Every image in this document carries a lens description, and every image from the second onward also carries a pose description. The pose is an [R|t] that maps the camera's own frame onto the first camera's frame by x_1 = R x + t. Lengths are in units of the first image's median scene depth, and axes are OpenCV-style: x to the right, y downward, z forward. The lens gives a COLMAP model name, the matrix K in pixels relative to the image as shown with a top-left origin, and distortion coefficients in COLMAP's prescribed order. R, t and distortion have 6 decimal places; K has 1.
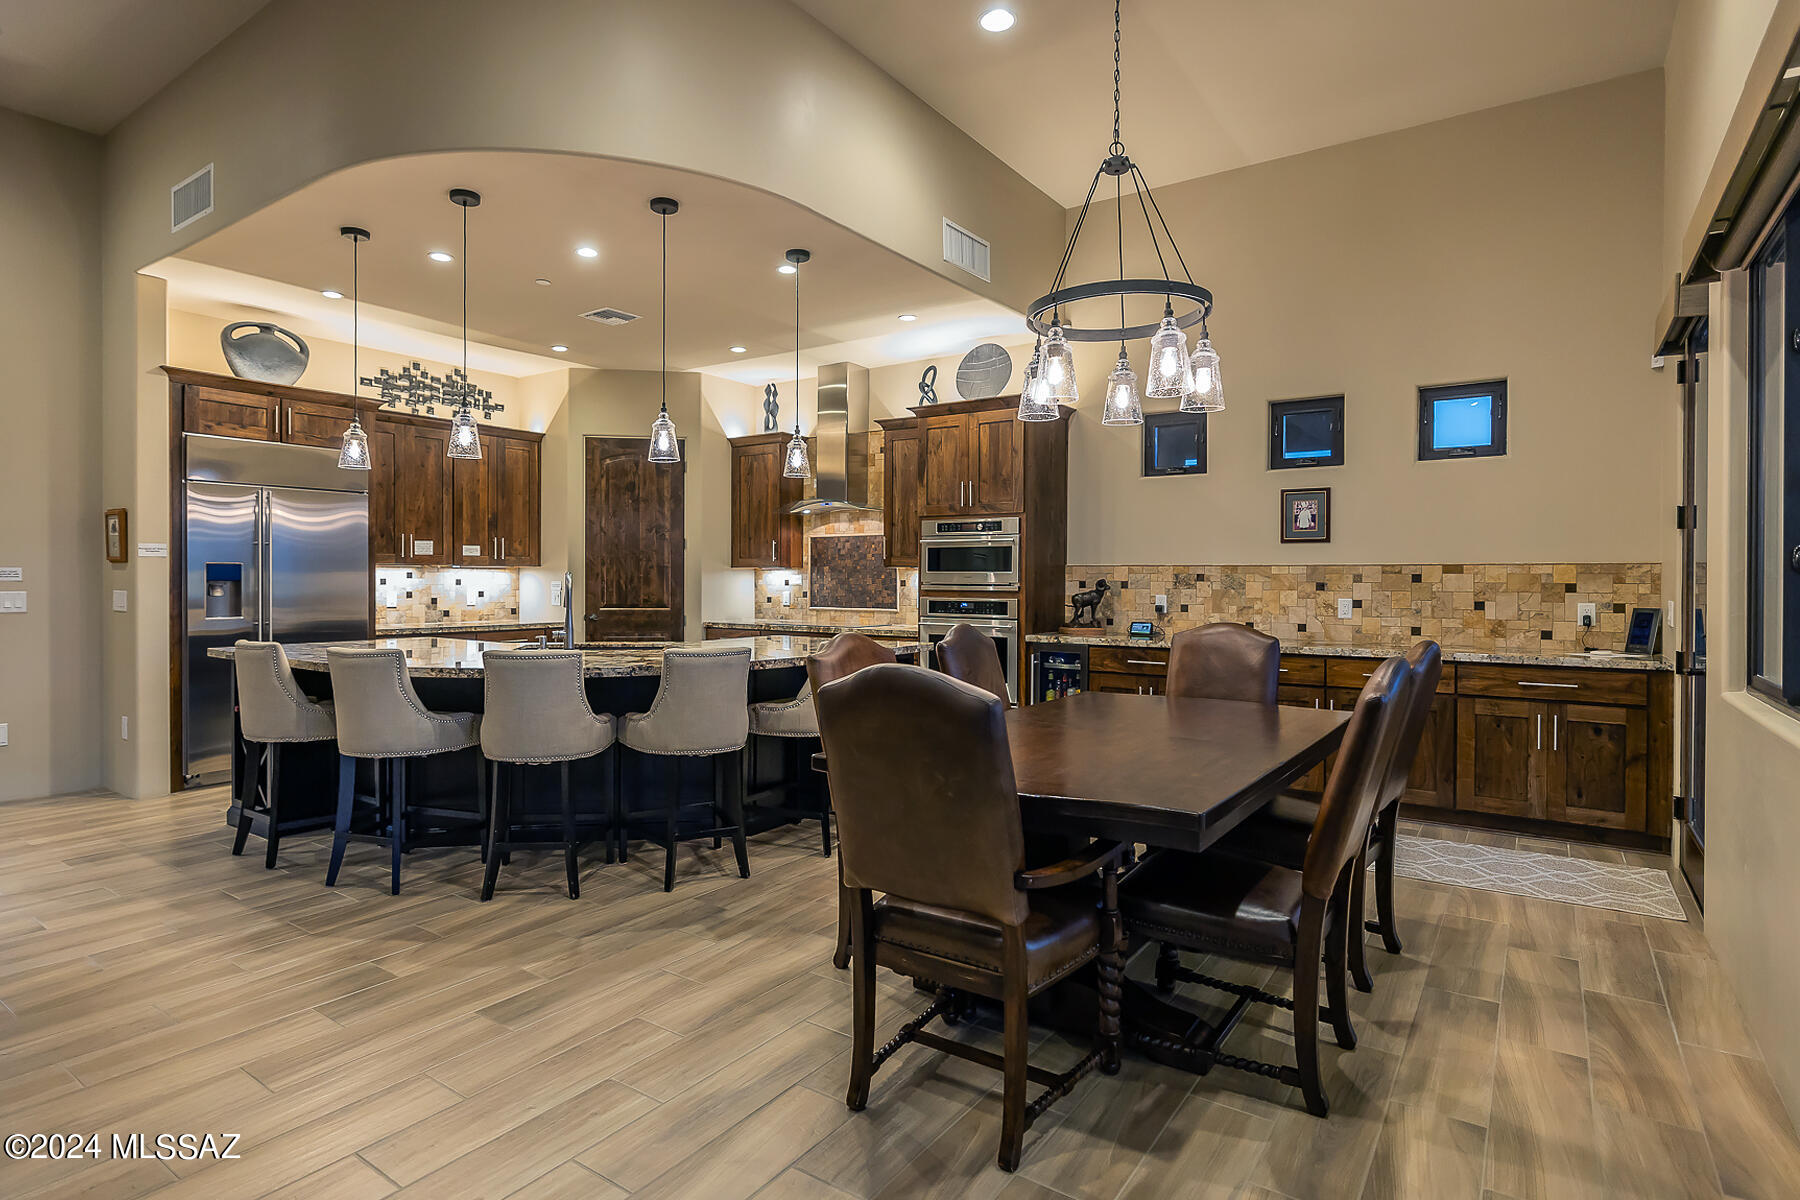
lens RADIAL K [[881.6, 0, 840.7], [0, 881.6, 582.2], [0, 0, 1]] dist [0.003327, 0.000274]
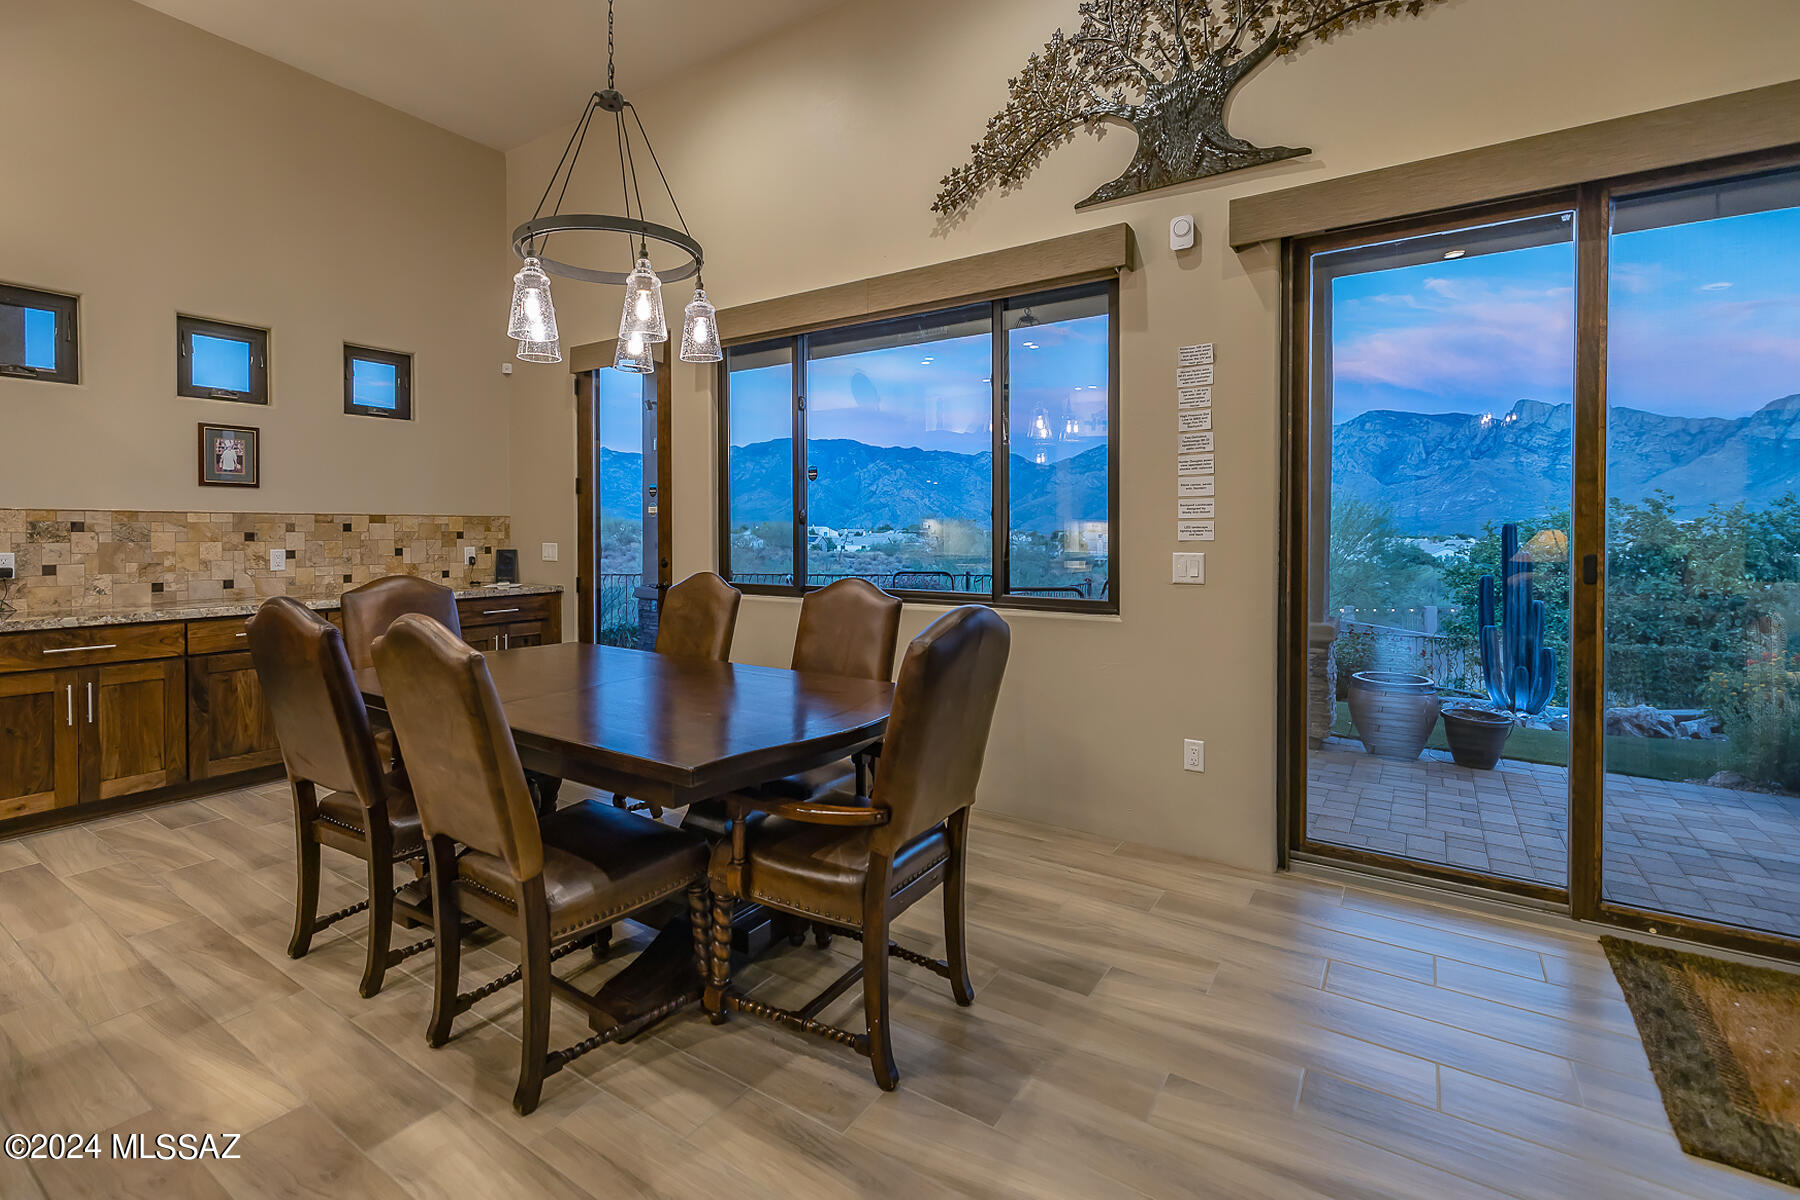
lens RADIAL K [[827.5, 0, 877.9], [0, 827.5, 537.0], [0, 0, 1]] dist [-0.003487, -0.000767]
pose [[-0.020620, -0.010630, 0.999731, -0.302868], [0.007191, 0.999916, 0.010781, 0.000588], [-0.999762, 0.007411, -0.020541, 0.370372]]
